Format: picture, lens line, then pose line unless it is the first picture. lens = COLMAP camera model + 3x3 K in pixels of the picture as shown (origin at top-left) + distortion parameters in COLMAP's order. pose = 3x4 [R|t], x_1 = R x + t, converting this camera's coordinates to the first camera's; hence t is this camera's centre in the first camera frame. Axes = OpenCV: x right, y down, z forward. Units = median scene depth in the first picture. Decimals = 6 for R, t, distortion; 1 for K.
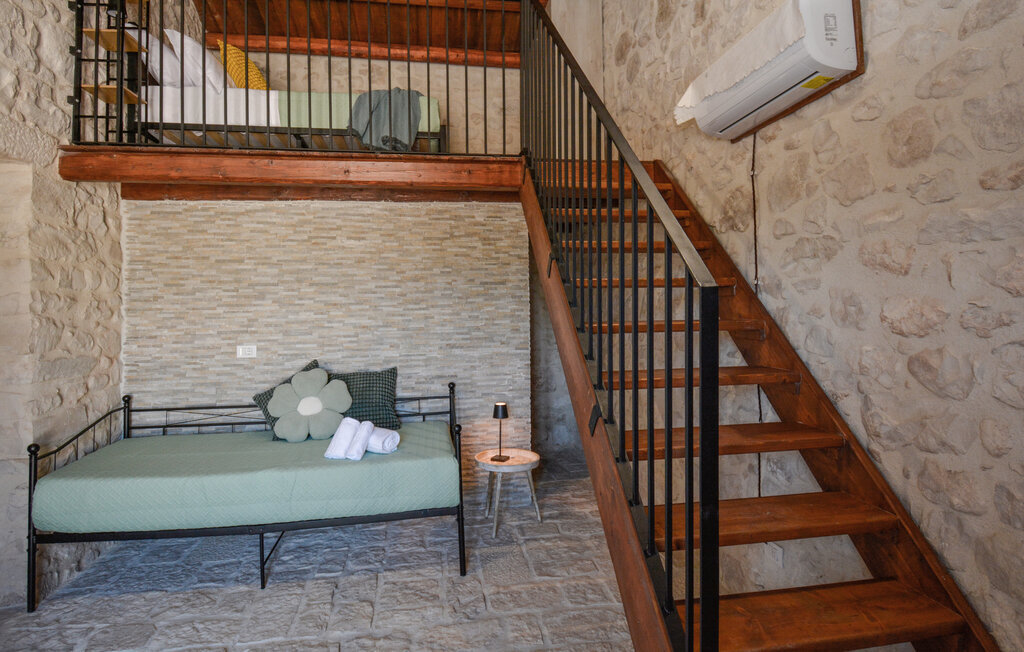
lens RADIAL K [[578.4, 0, 547.1], [0, 578.4, 294.9], [0, 0, 1]] dist [0.003659, -0.020719]
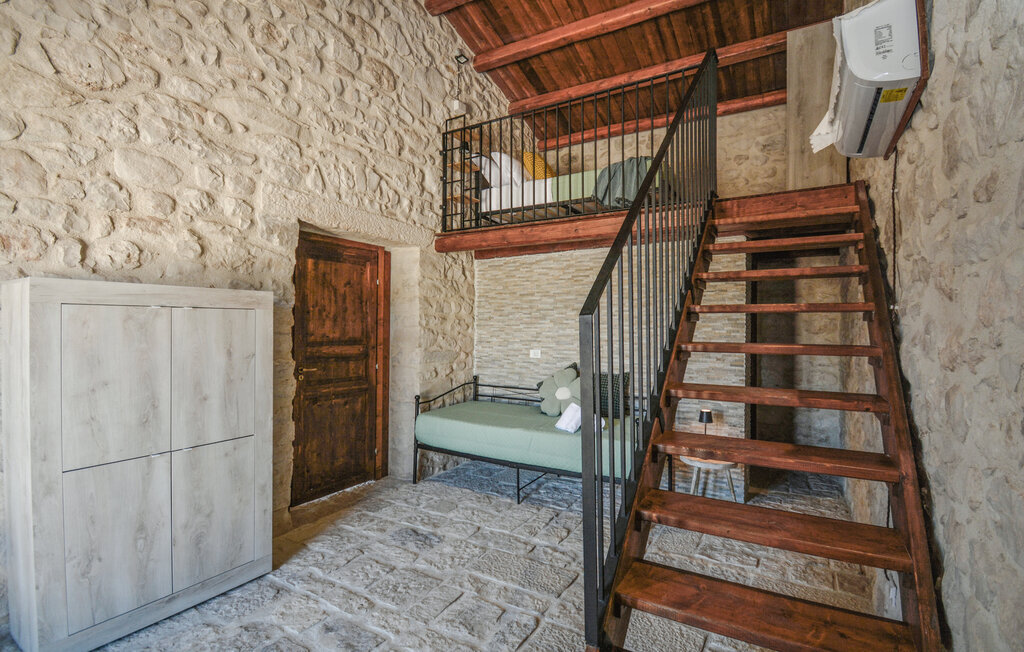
lens RADIAL K [[484.2, 0, 516.4], [0, 484.2, 326.1], [0, 0, 1]] dist [0.006534, -0.019468]
pose [[0.755984, 0.019050, -0.654313, 0.281112], [-0.004632, 0.999707, 0.023755, -0.005173], [0.654574, -0.014928, 0.755850, 0.004162]]
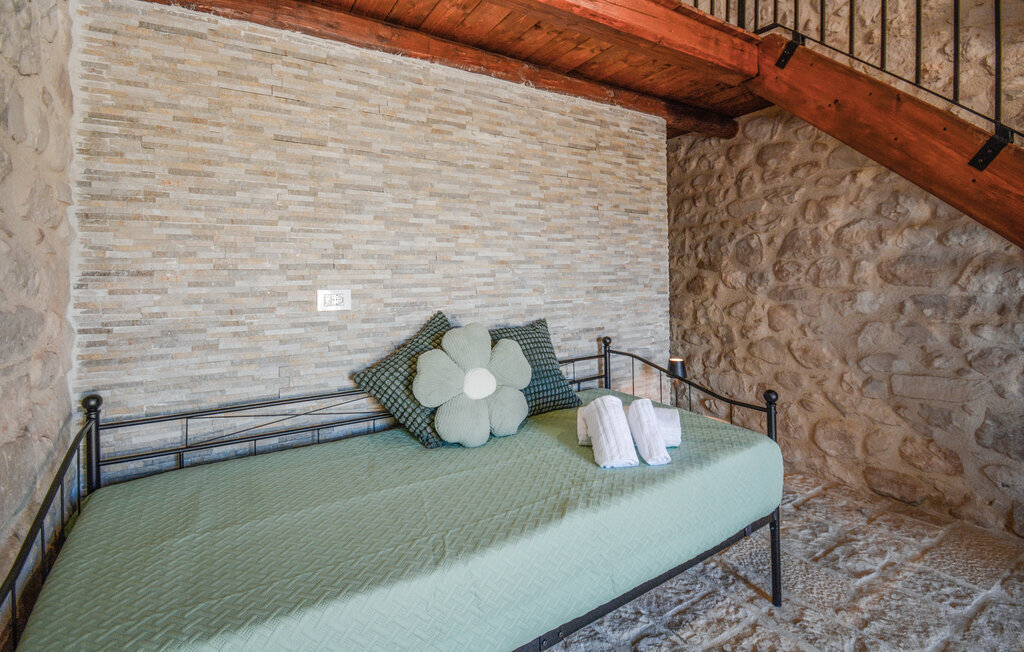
lens RADIAL K [[484.2, 0, 554.3], [0, 484.2, 273.2], [0, 0, 1]] dist [0.006534, -0.019468]
pose [[0.919069, 0.001853, 0.394093, -0.516946], [-0.007684, 0.999883, 0.013219, 0.063965], [-0.394022, -0.015177, 0.918976, 0.474598]]
